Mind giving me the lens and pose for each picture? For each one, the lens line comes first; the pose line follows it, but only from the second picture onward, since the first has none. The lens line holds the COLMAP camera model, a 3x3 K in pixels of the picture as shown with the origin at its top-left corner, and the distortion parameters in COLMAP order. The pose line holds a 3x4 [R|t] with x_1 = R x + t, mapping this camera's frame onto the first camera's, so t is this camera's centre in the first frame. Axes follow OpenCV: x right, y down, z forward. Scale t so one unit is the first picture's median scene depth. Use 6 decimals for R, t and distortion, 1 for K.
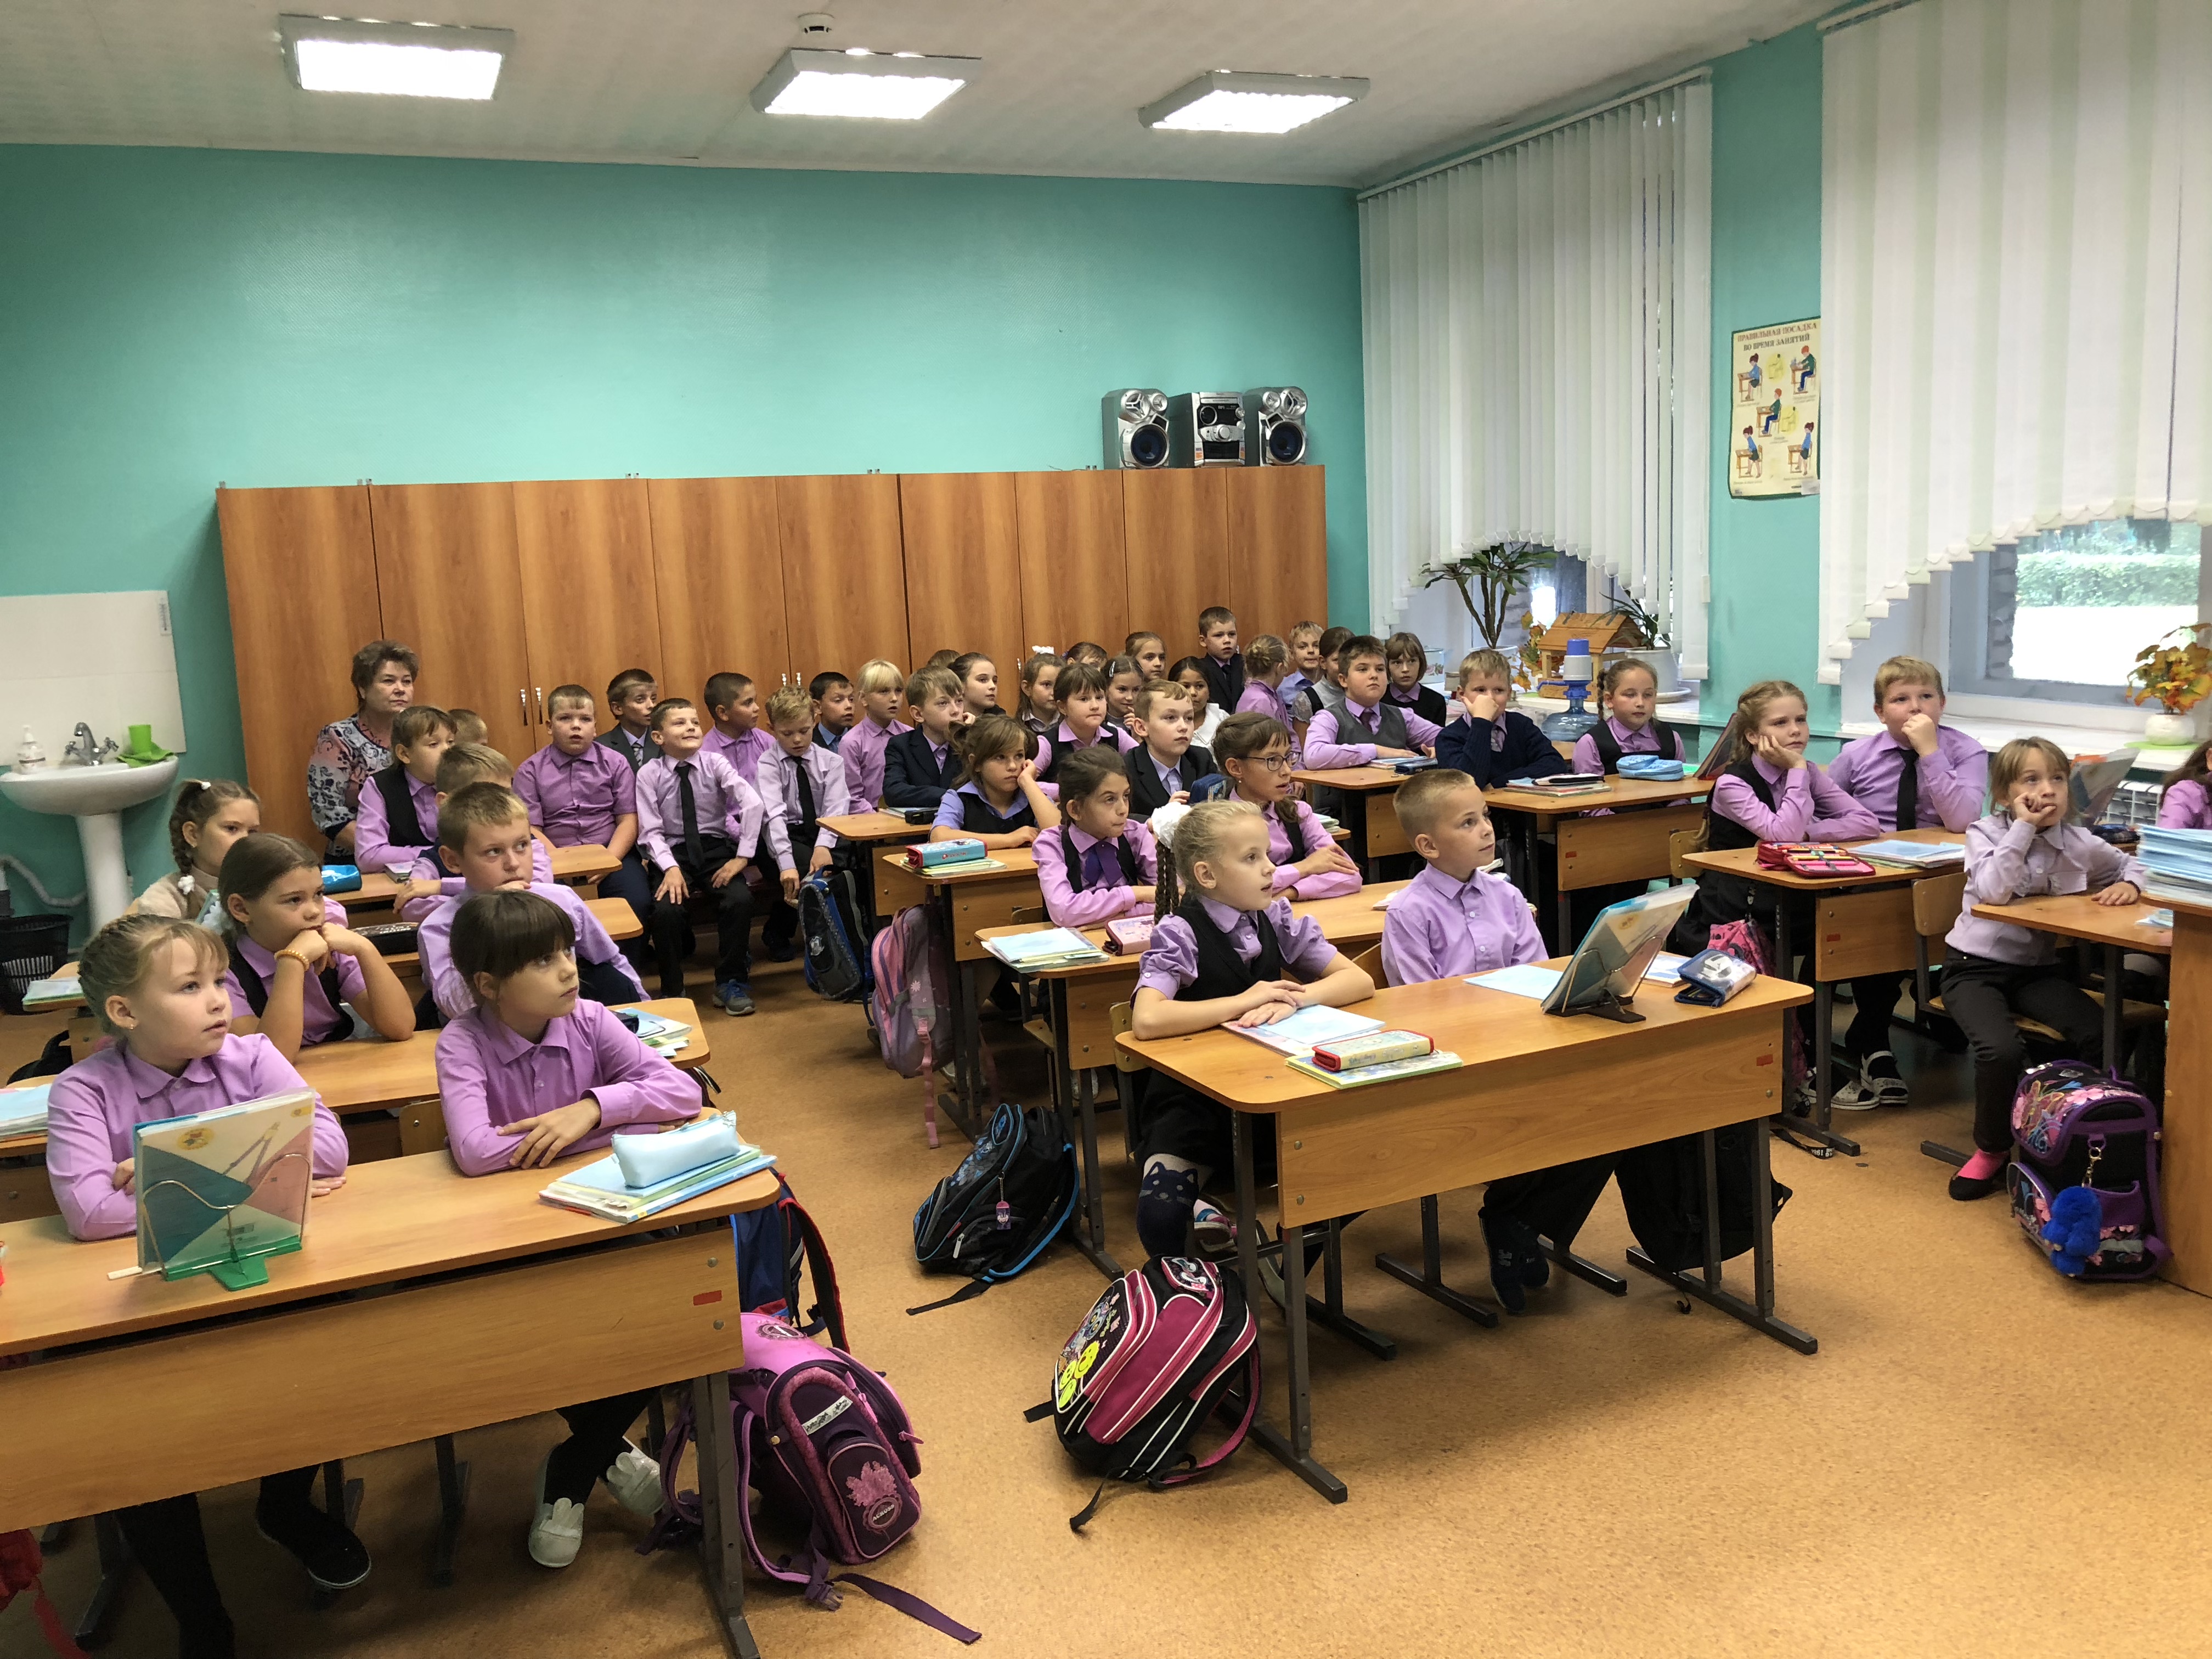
lens RADIAL K [[1836.2, 0, 1106.0], [0, 1836.2, 829.5], [0, 0, 1]] dist [0.027543, -0.049524]
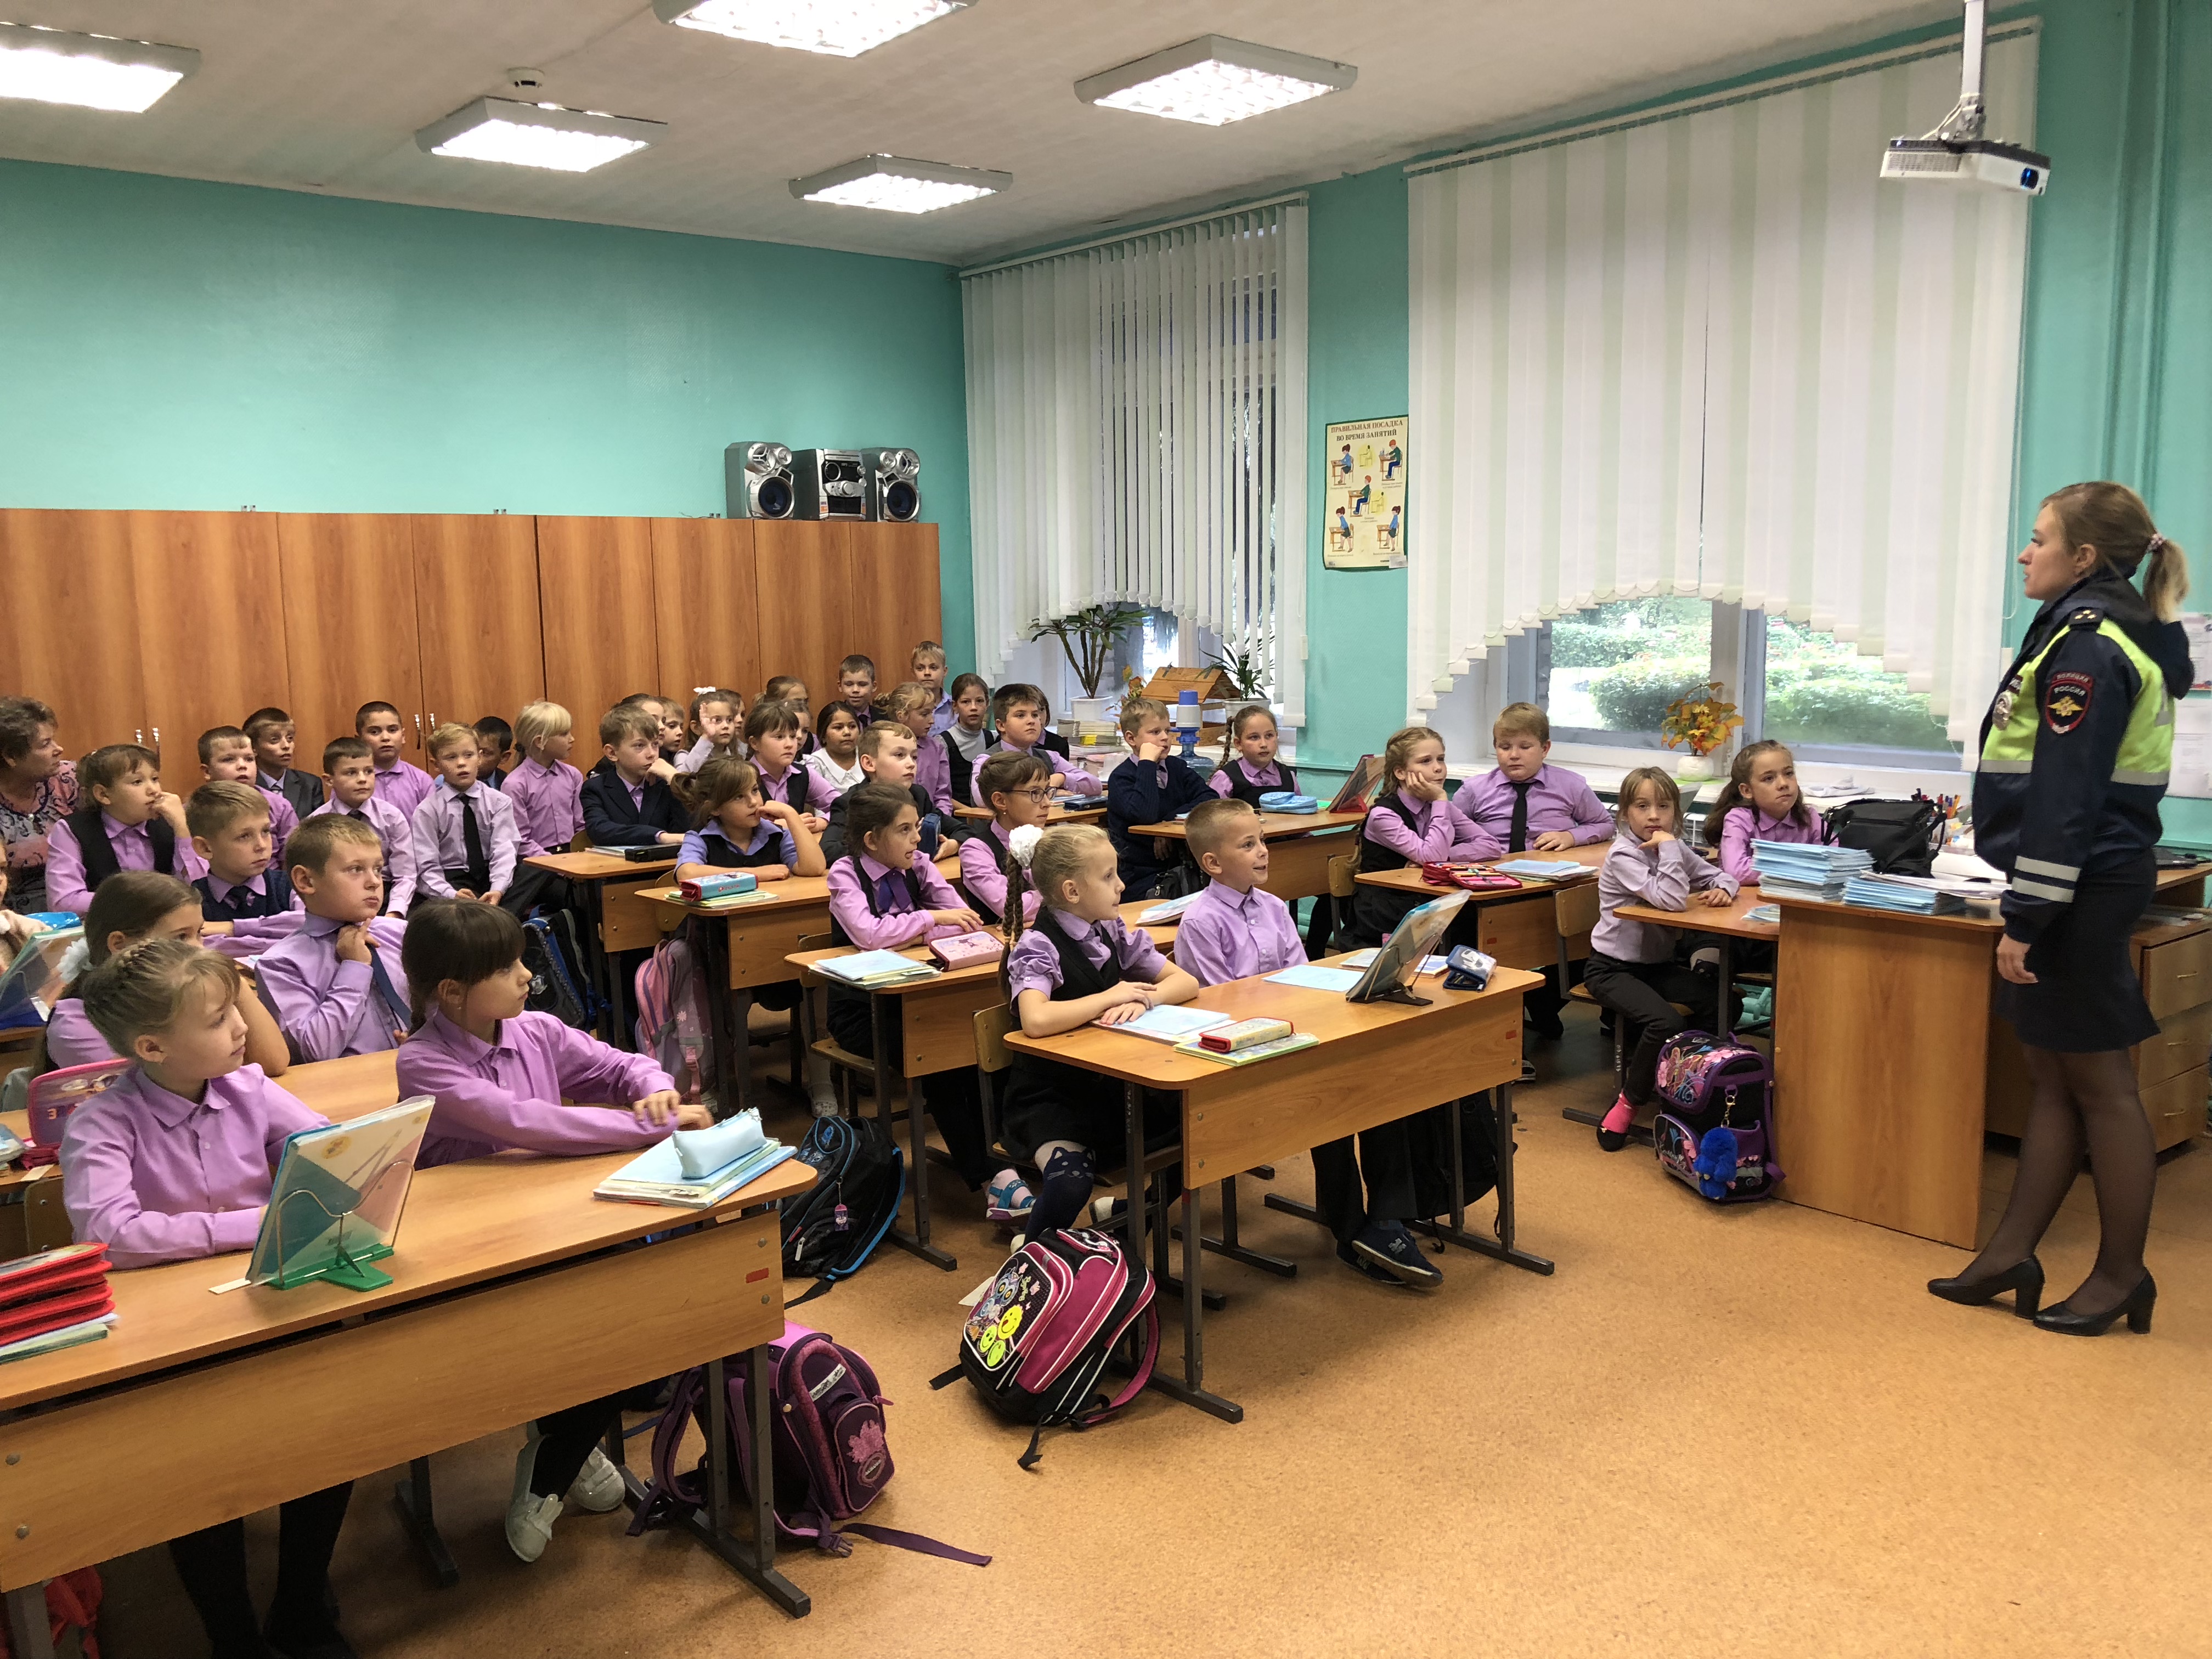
lens RADIAL K [[1836.2, 0, 1106.0], [0, 1836.2, 829.5], [0, 0, 1]] dist [0.027543, -0.049524]
pose [[0.956290, -0.010473, 0.292232, -0.183669], [0.018283, 0.999545, -0.024009, 0.009977], [-0.291848, 0.028303, 0.956046, -0.065954]]
